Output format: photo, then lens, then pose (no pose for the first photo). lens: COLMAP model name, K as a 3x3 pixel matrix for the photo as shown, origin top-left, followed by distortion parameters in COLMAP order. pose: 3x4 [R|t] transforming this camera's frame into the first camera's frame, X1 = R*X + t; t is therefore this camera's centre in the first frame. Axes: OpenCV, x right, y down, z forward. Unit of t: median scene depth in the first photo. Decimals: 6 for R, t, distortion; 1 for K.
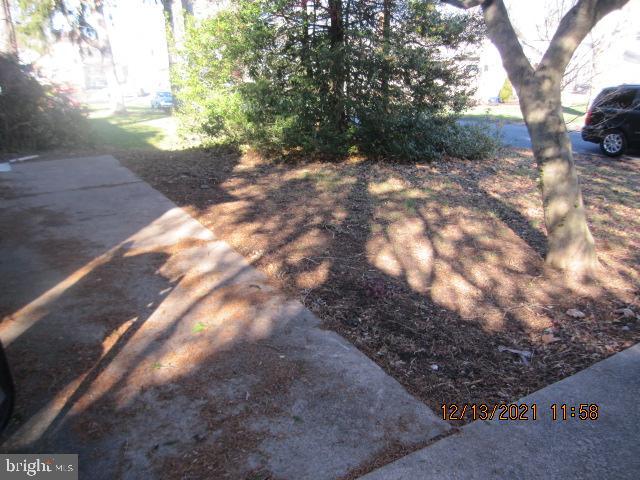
lens RADIAL K [[520.2, 0, 320.0], [0, 520.2, 240.0], [0, 0, 1]] dist [-0.065561, 0.009895]
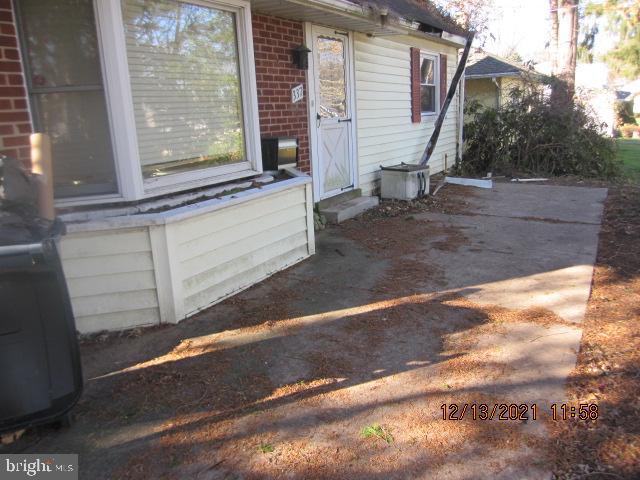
lens RADIAL K [[520.2, 0, 320.0], [0, 520.2, 240.0], [0, 0, 1]] dist [-0.065561, 0.009895]
pose [[0.488419, 0.204977, -0.848193, 0.253948], [-0.248993, 0.964346, 0.089668, -0.115782], [0.836331, 0.167398, 0.522043, 0.515721]]
